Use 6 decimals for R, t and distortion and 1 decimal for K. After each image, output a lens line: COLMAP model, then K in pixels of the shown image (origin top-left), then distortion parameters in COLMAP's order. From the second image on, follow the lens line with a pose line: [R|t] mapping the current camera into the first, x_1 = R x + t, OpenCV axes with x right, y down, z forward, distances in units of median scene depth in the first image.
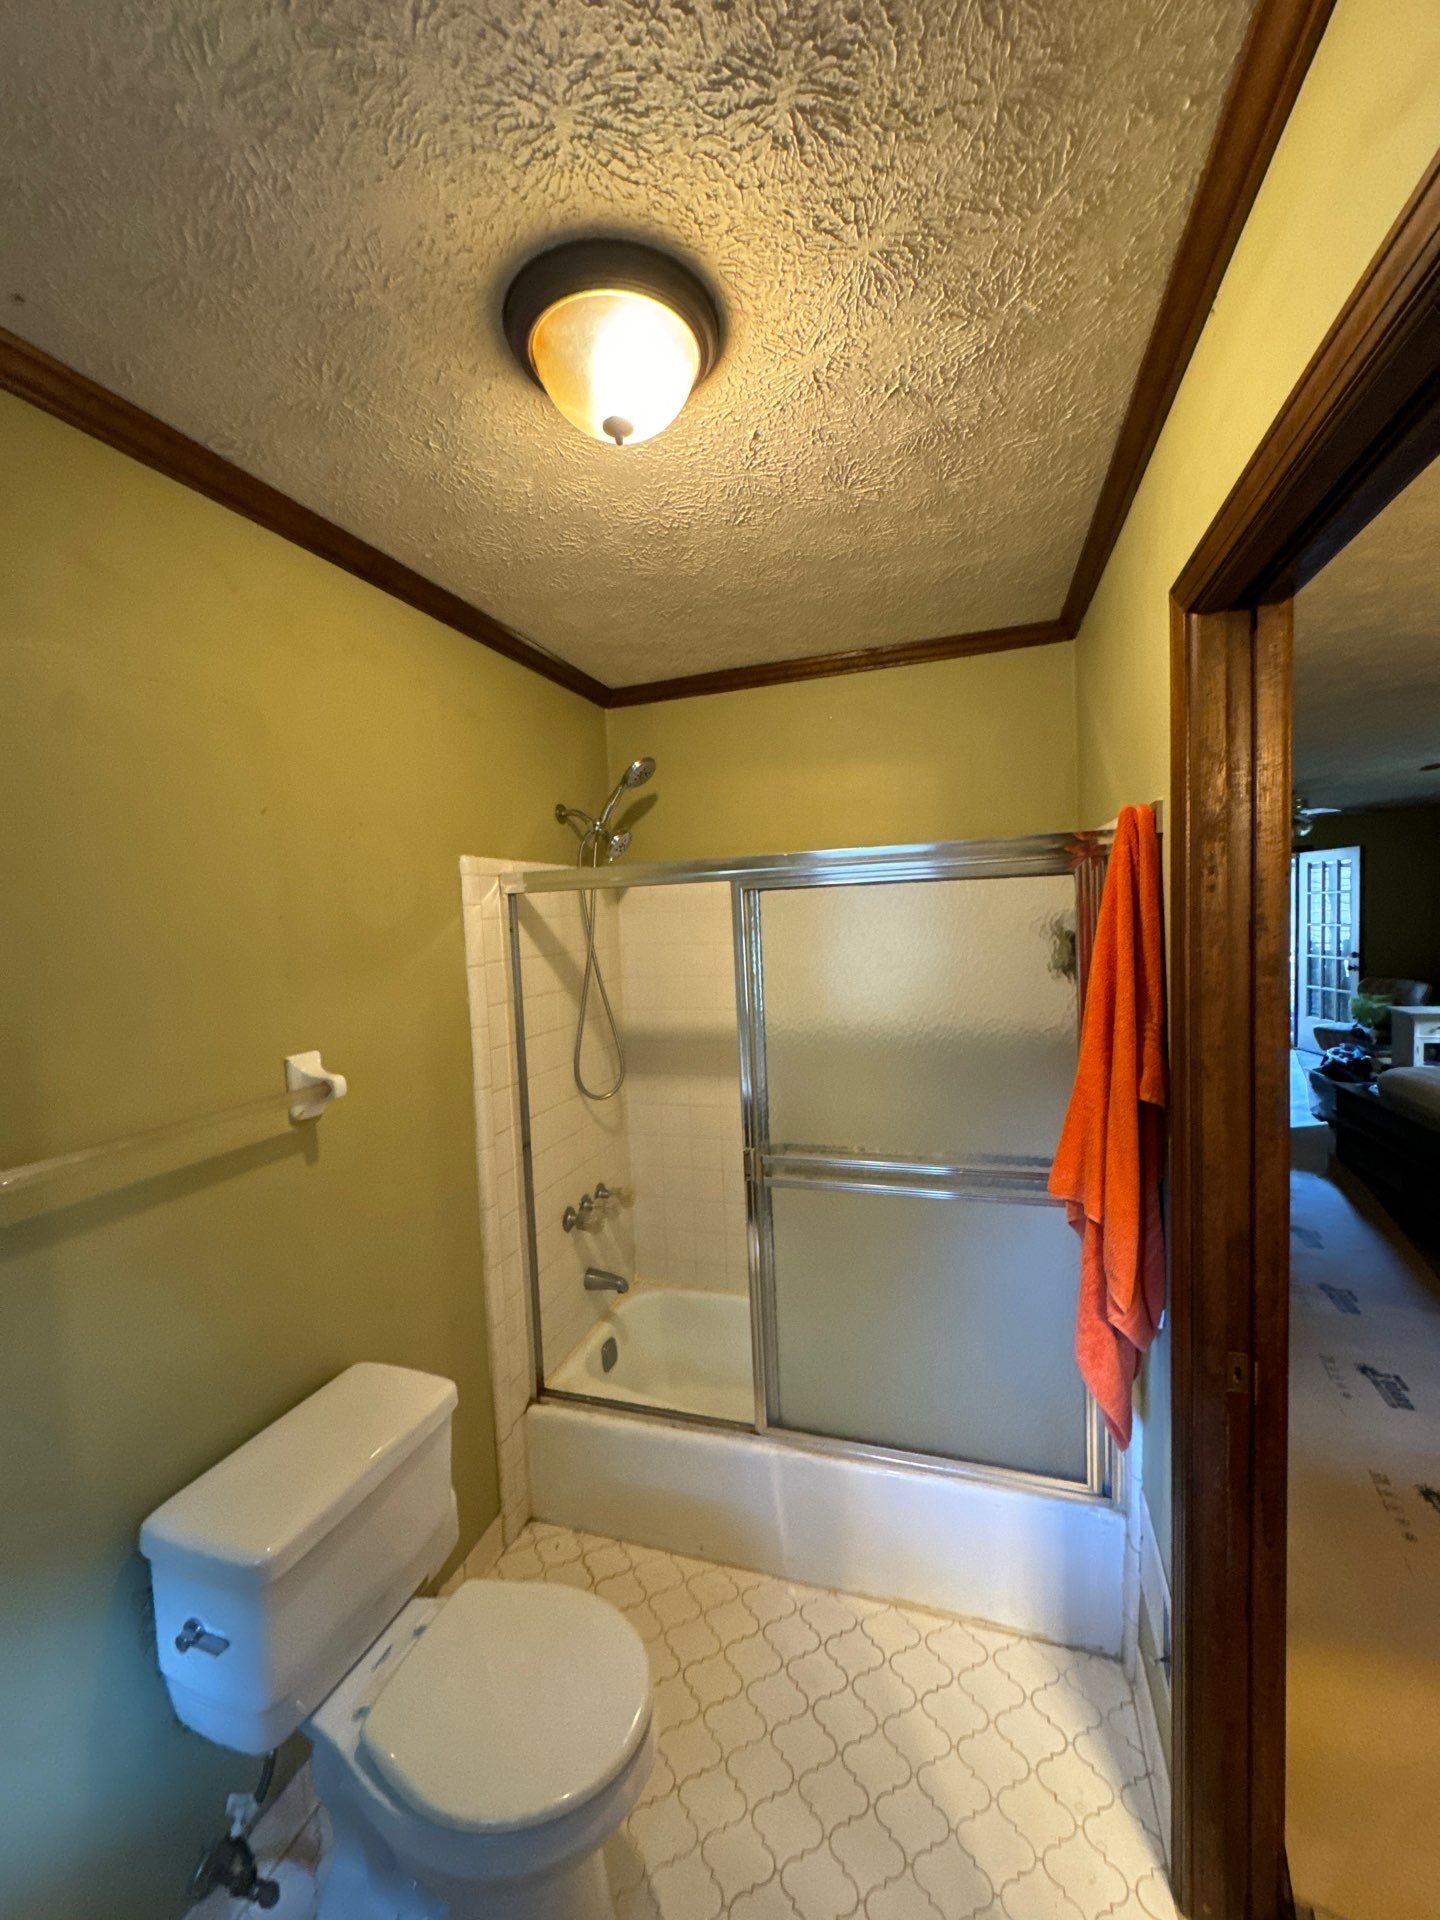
lens RADIAL K [[767.5, 0, 720.8], [0, 767.5, 958.1], [0, 0, 1]] dist [-0.005782, 0.001151]
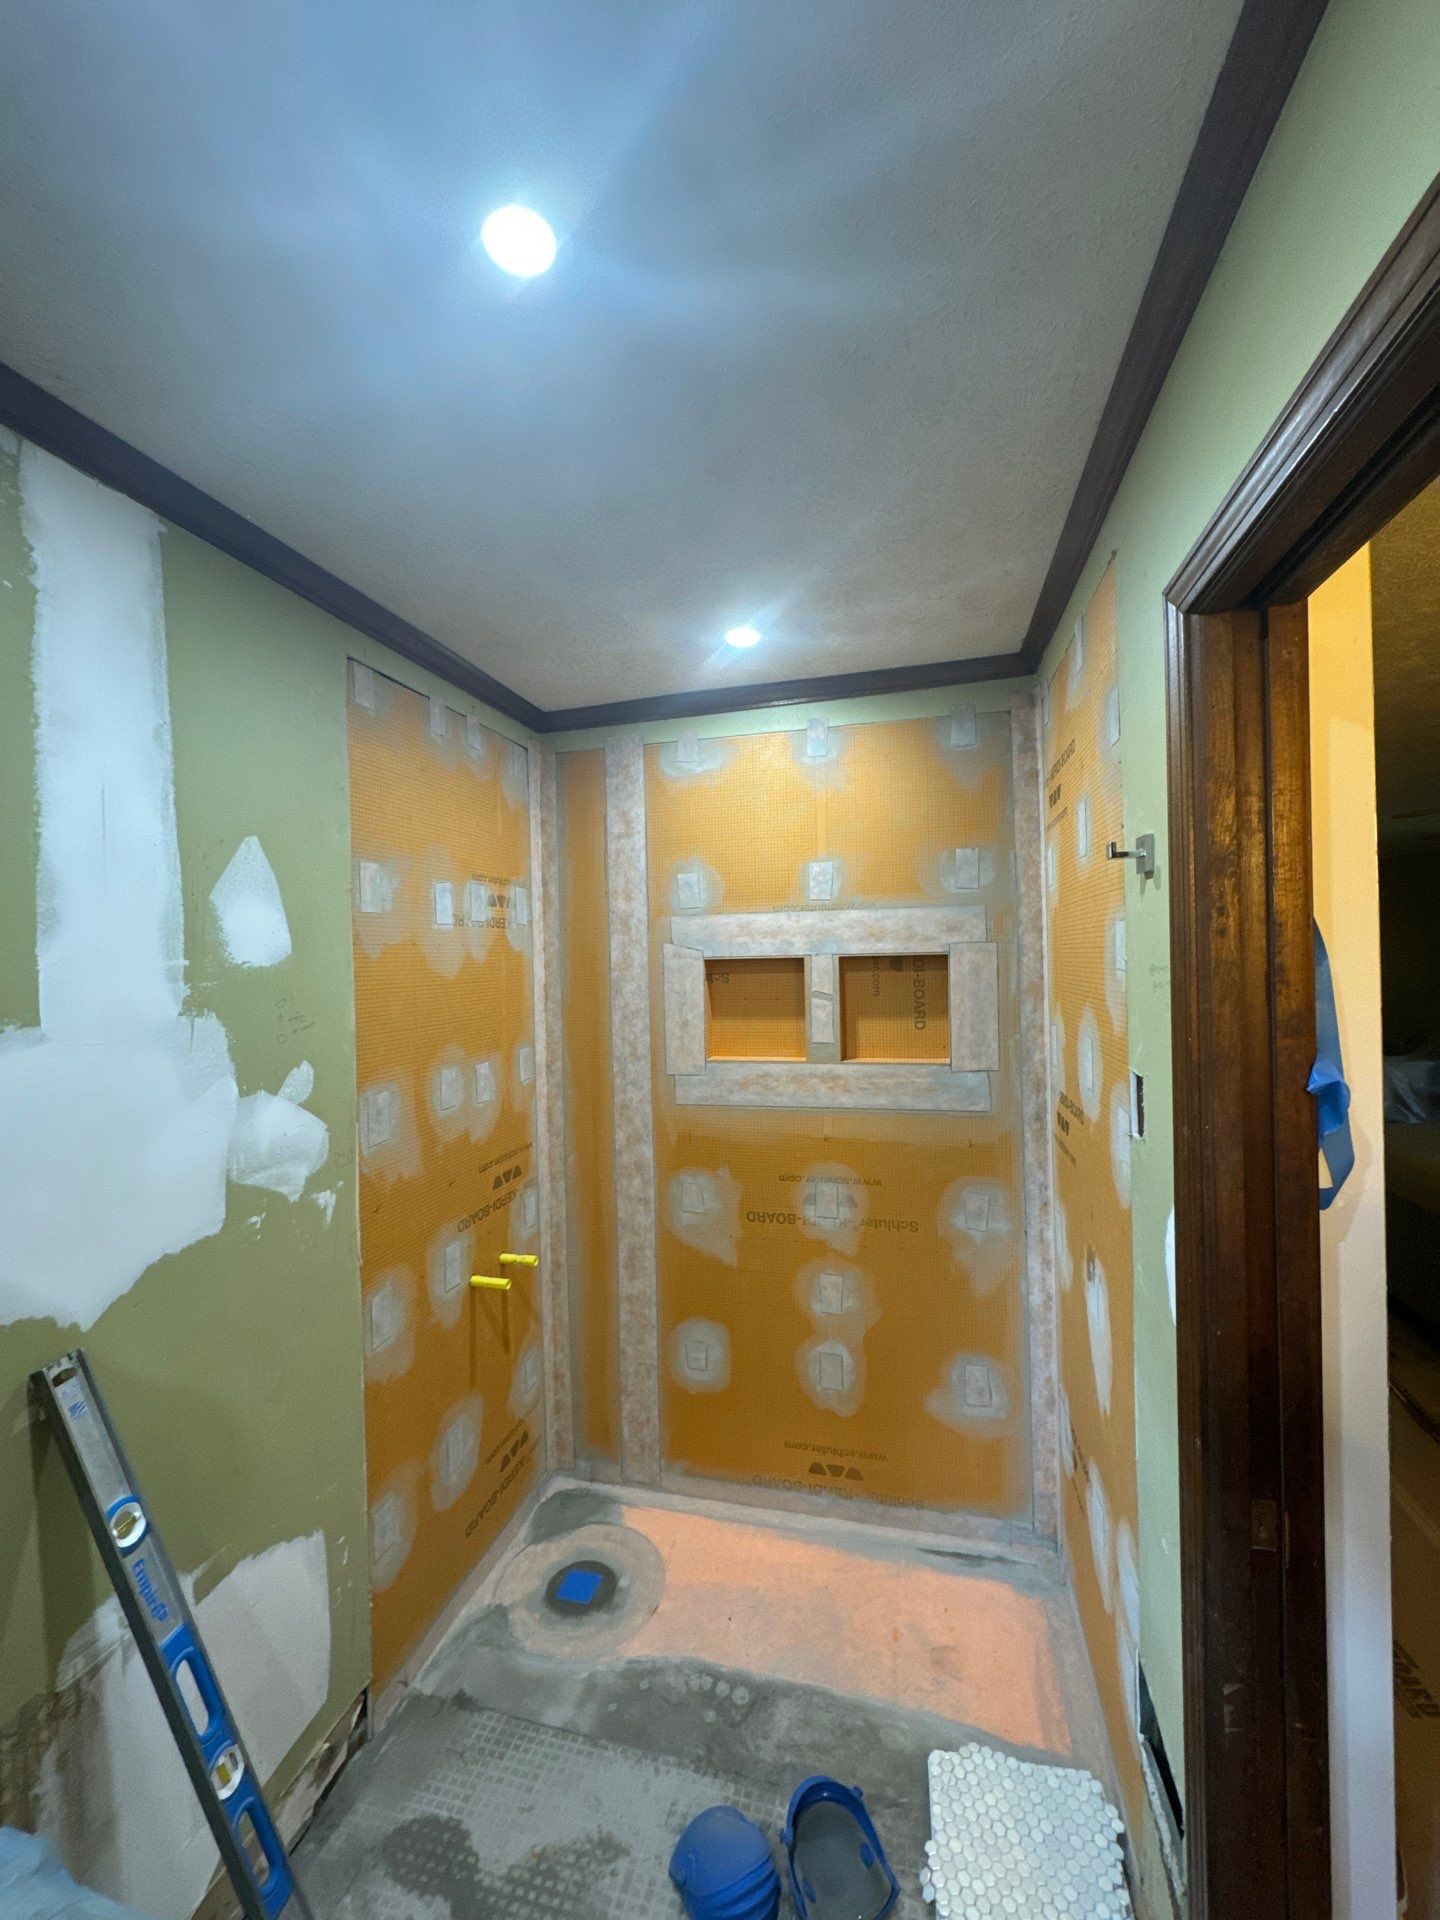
lens RADIAL K [[767.5, 0, 718.0], [0, 767.5, 959.7], [0, 0, 1]] dist [-0.005782, 0.001151]
pose [[0.998090, 0.016950, 0.059400, 0.037885], [-0.013662, 0.998375, -0.055331, -0.007434], [-0.060241, 0.054414, 0.996700, 0.194832]]
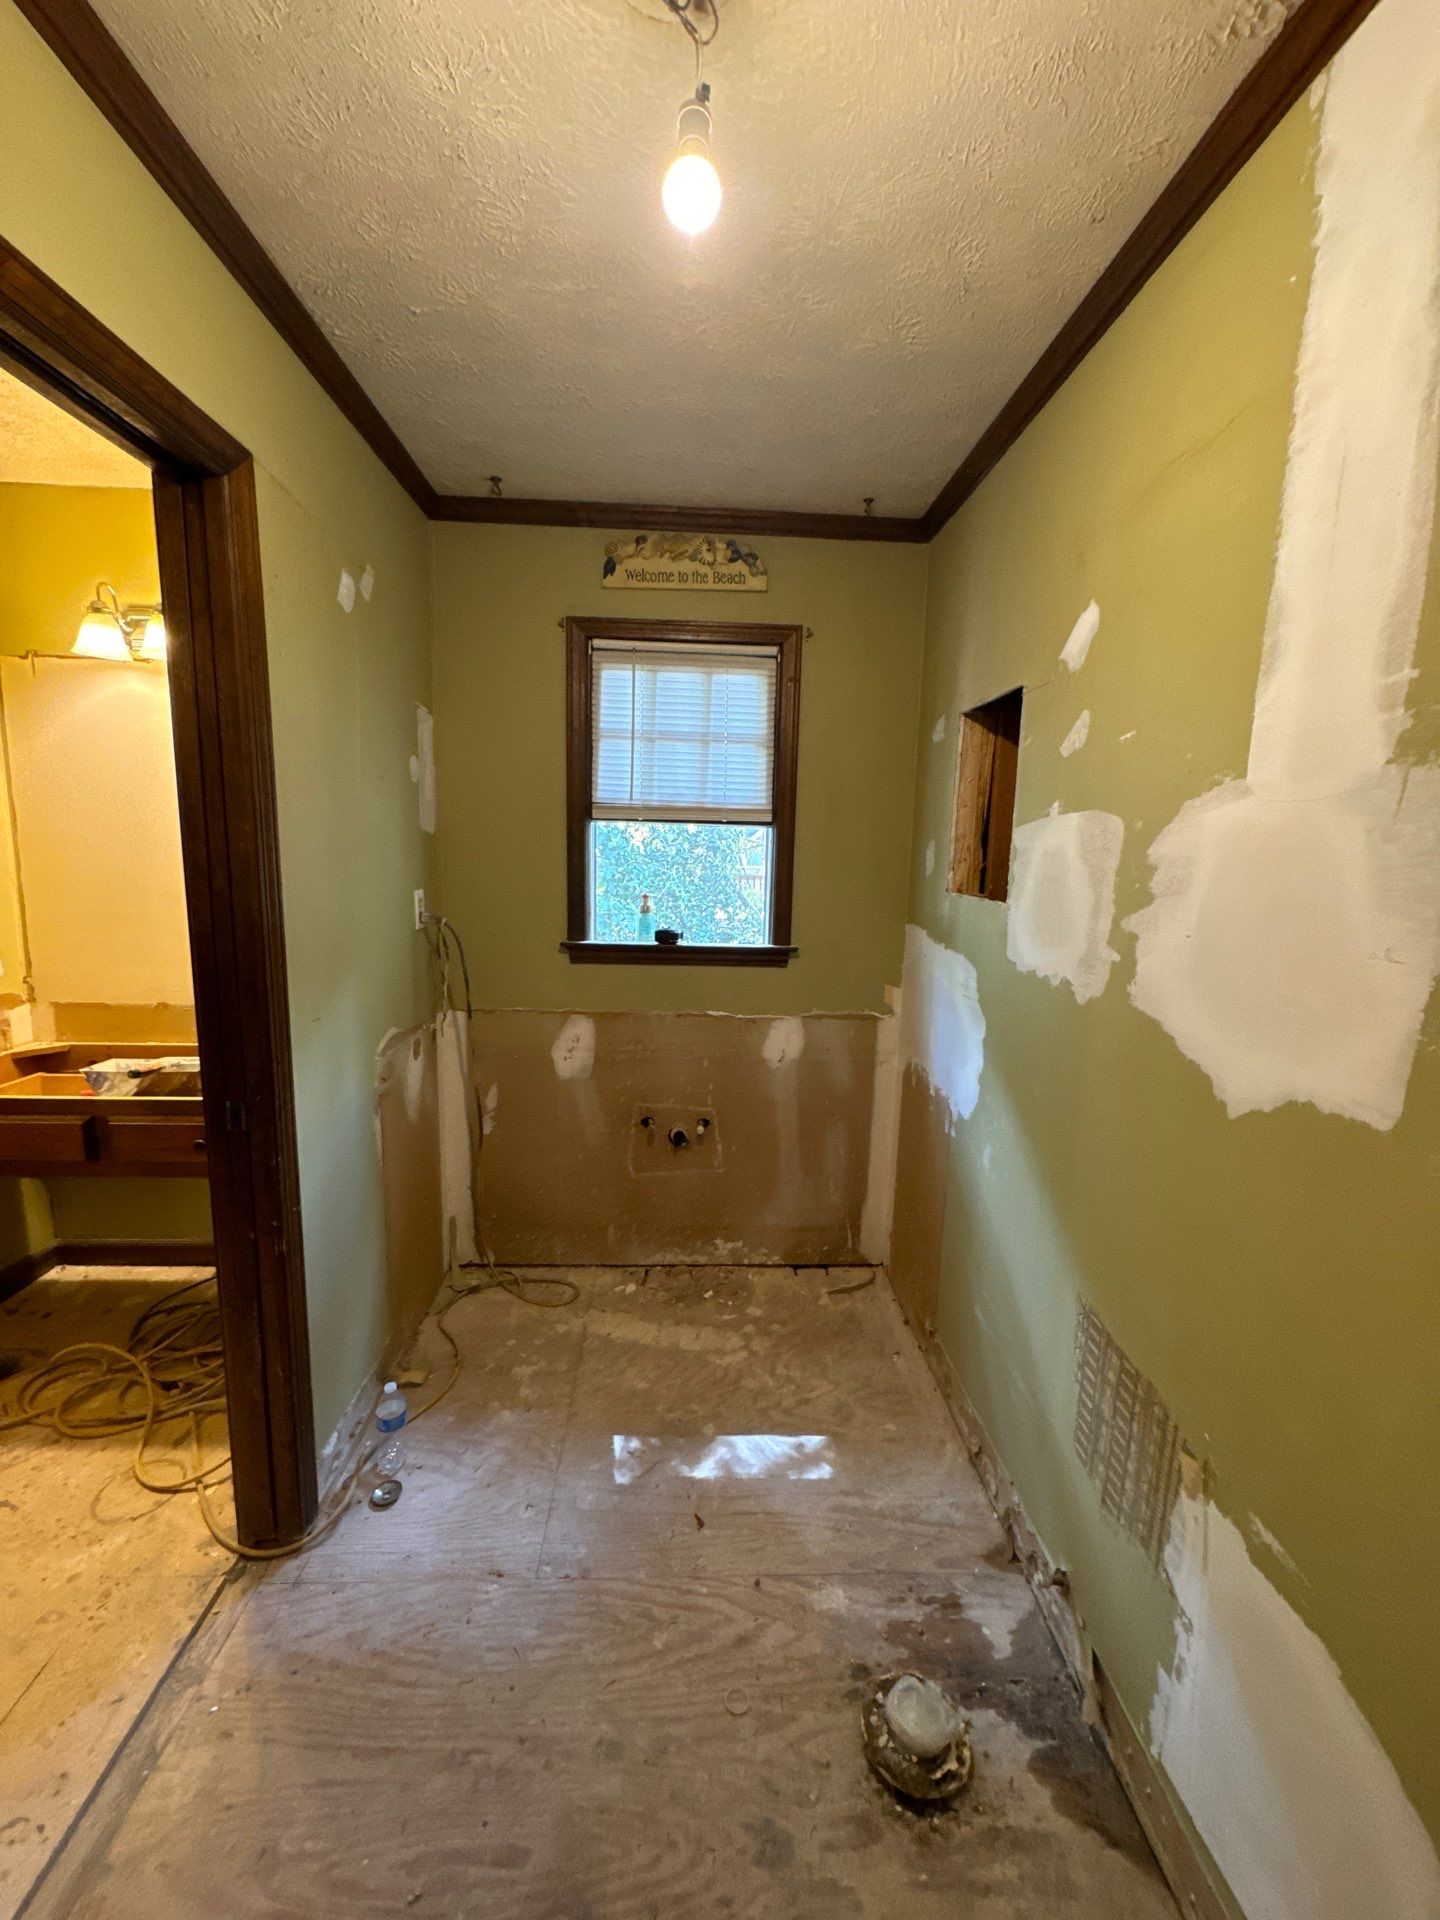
lens RADIAL K [[767.5, 0, 709.6], [0, 767.5, 959.3], [0, 0, 1]] dist [-0.005782, 0.001151]
pose [[-0.939370, 0.068549, -0.335984, 0.164802], [-0.006582, 0.976030, 0.217537, 0.051058], [0.342843, 0.206559, -0.916402, 1.856022]]
